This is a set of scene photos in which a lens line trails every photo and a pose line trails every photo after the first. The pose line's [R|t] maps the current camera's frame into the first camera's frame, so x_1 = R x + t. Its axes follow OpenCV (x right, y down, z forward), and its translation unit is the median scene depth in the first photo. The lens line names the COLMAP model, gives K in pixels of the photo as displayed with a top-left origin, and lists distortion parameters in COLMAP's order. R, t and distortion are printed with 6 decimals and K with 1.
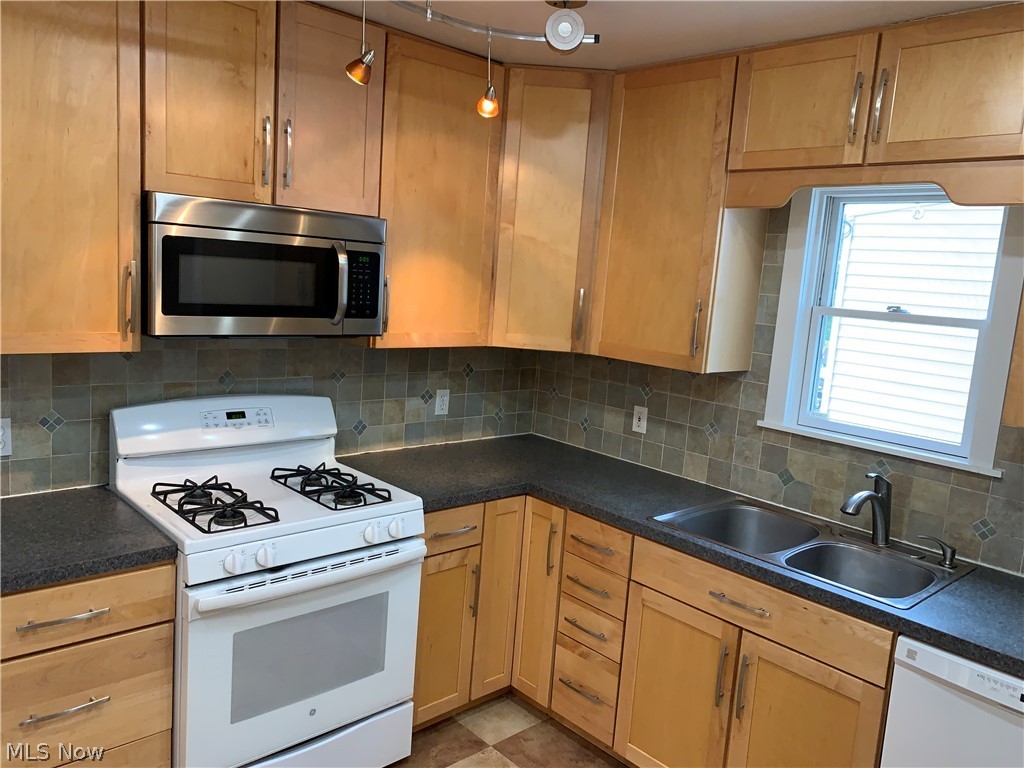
lens RADIAL K [[780.2, 0, 512.0], [0, 780.2, 384.0], [0, 0, 1]] dist [0.055925, -0.075622]
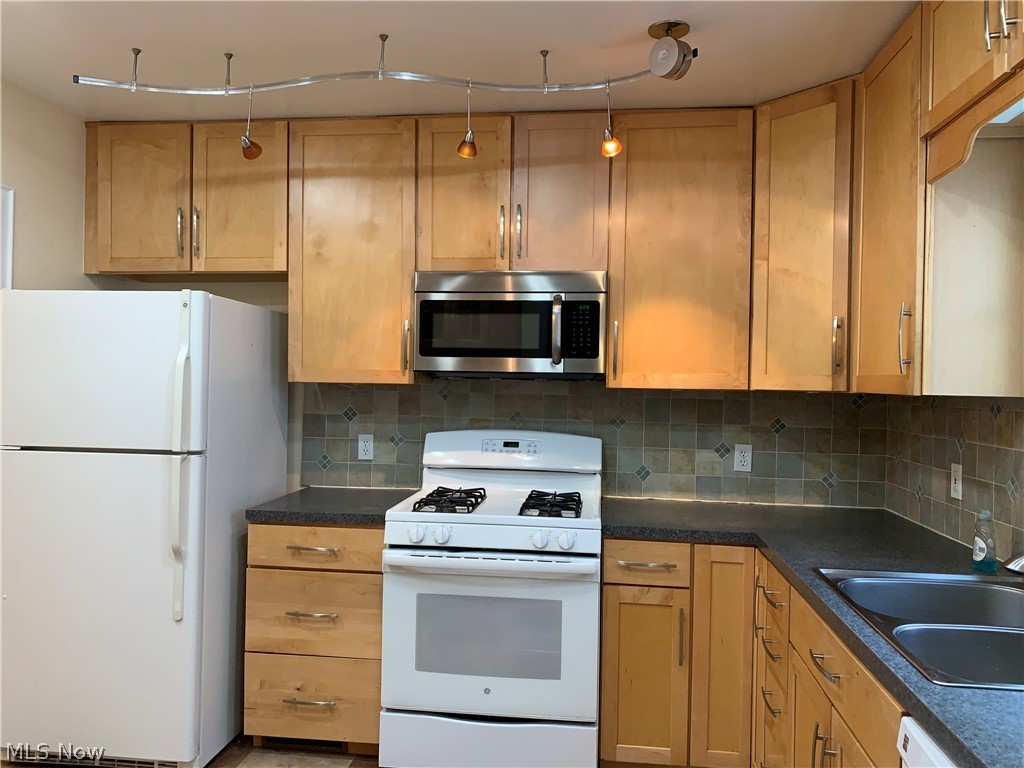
lens RADIAL K [[781.1, 0, 512.0], [0, 781.1, 384.0], [0, 0, 1]] dist [0.167483, -0.313255]
pose [[0.642691, -0.060269, -0.763751, 0.588059], [-0.083816, 0.985386, -0.148289, 0.125860], [0.761527, 0.159319, 0.628247, 0.201129]]
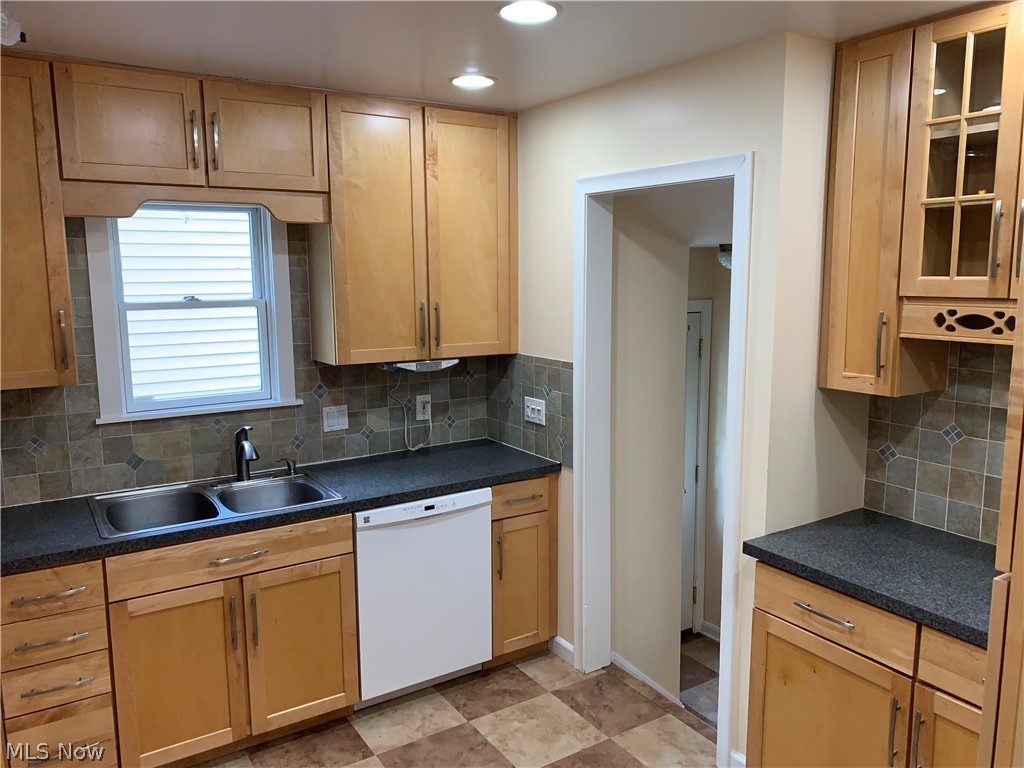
lens RADIAL K [[780.2, 0, 512.0], [0, 780.2, 384.0], [0, 0, 1]] dist [0.055925, -0.075622]
pose [[0.179803, -0.215808, 0.959738, -0.616391], [0.162314, 0.968774, 0.187431, -0.111998], [-0.970219, 0.122078, 0.209217, 0.268420]]
